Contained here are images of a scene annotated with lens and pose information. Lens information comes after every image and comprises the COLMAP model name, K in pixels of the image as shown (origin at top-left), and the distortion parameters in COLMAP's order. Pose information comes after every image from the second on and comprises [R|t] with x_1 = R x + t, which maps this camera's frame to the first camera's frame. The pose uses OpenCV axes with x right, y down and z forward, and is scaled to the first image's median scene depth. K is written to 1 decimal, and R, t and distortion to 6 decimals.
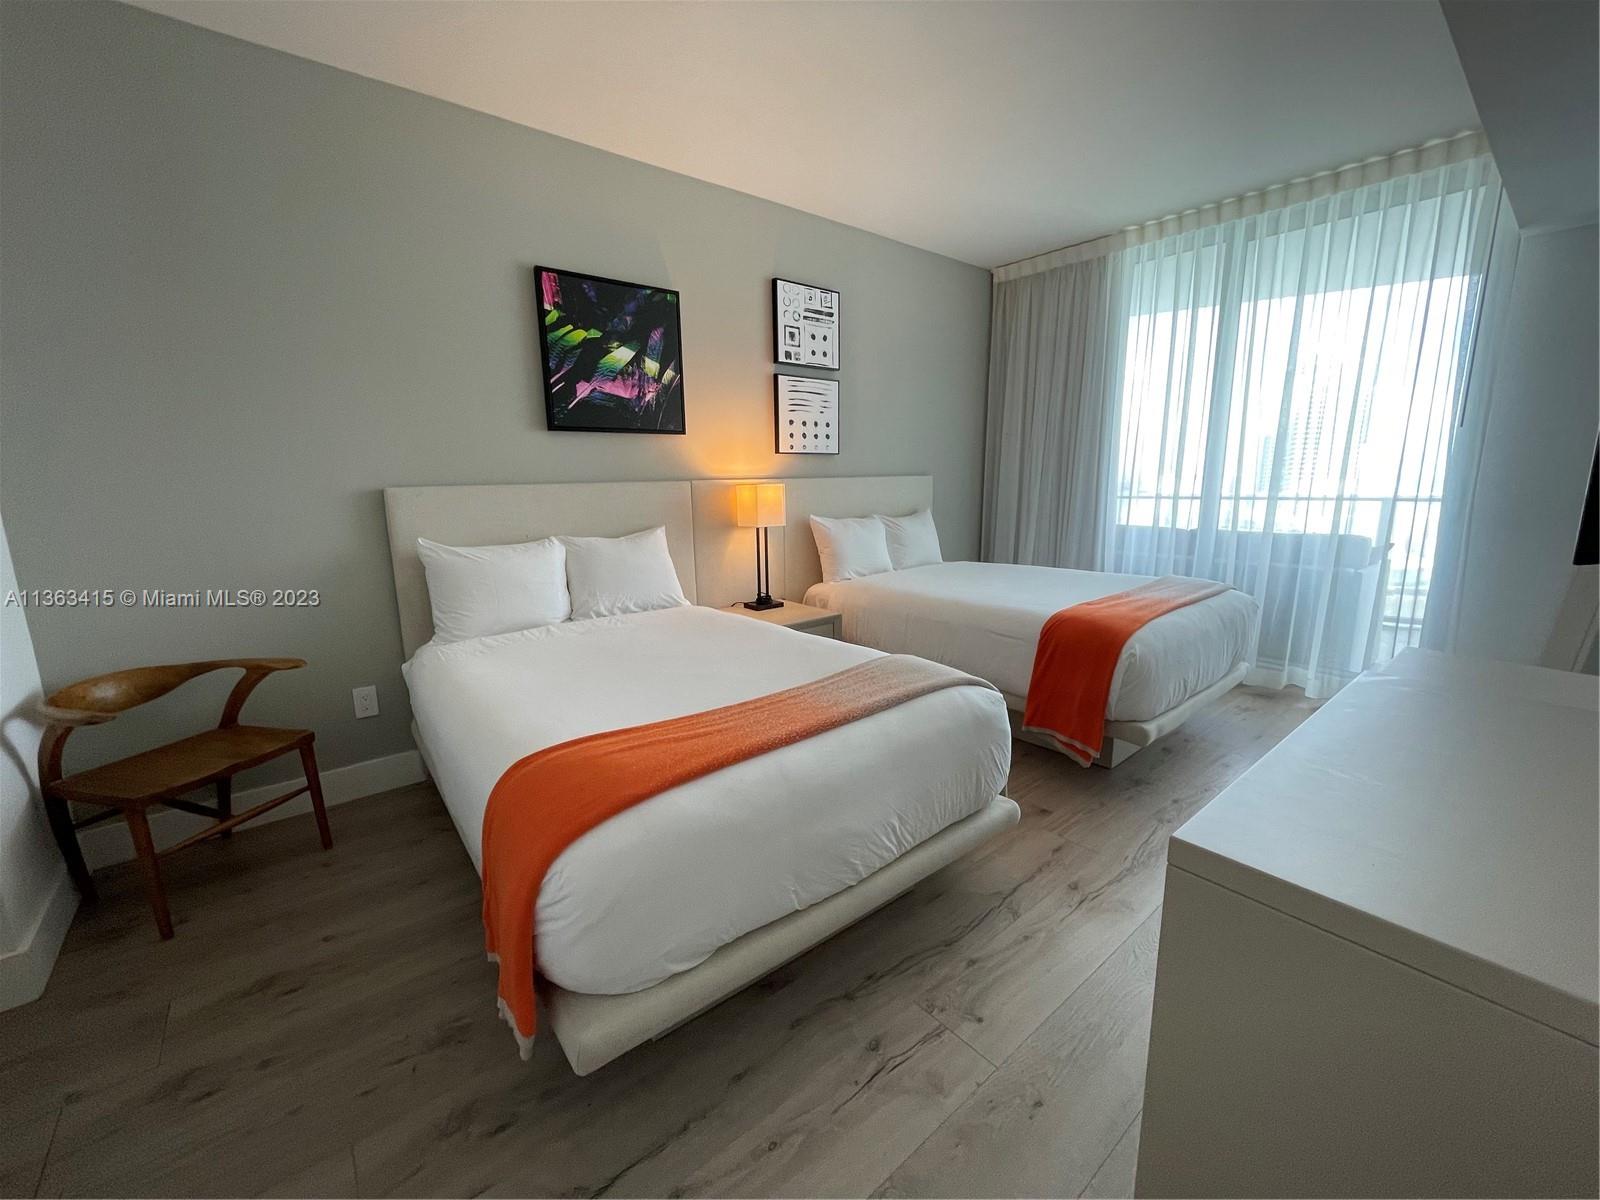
lens RADIAL K [[641.6, 0, 798.2], [0, 641.6, 590.5], [0, 0, 1]] dist [-0.004407, 0.000359]
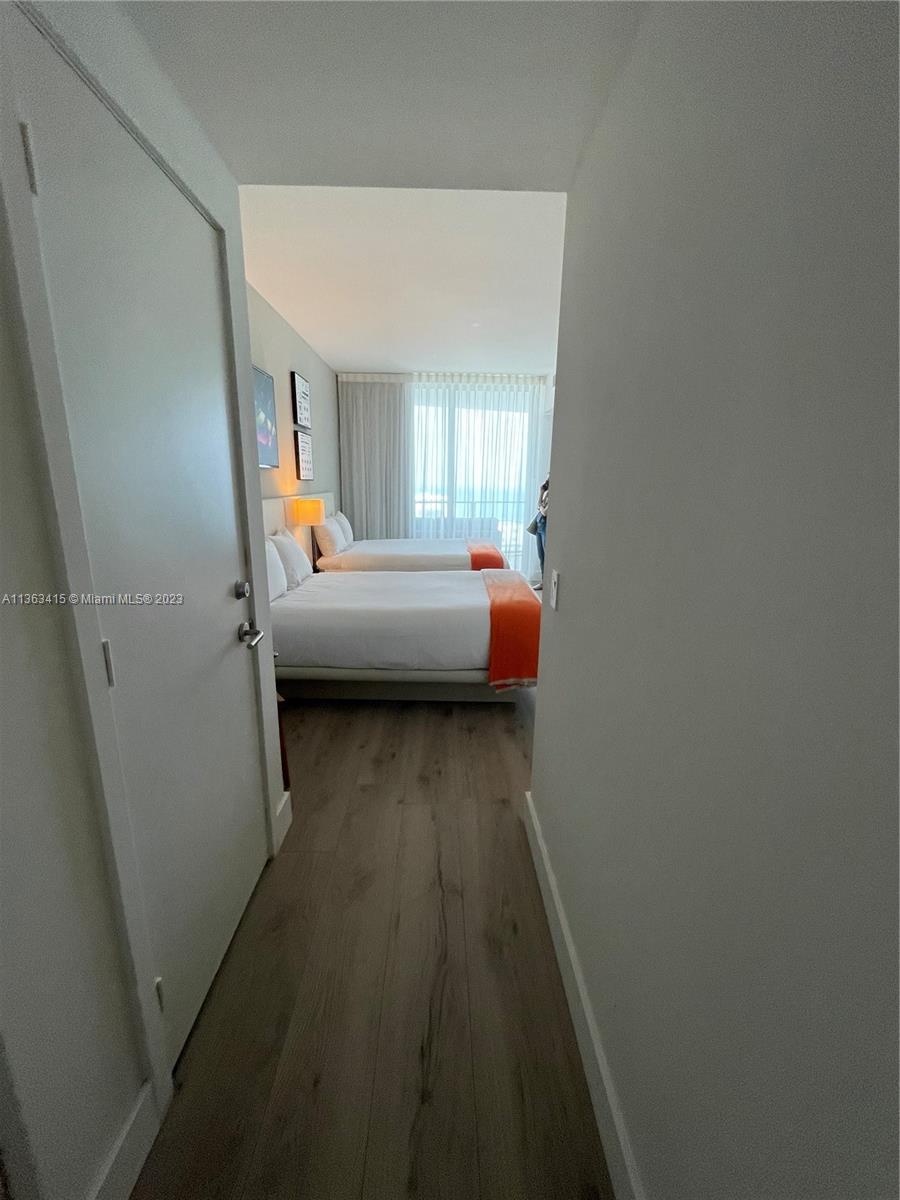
lens RADIAL K [[481.2, 0, 459.0], [0, 481.2, 596.0], [0, 0, 1]] dist [-0.004407, 0.000359]
pose [[0.602009, -0.167288, 0.780769, -0.715196], [0.128171, 0.985373, 0.112300, -0.008769], [-0.788135, 0.032466, 0.614645, -0.050864]]
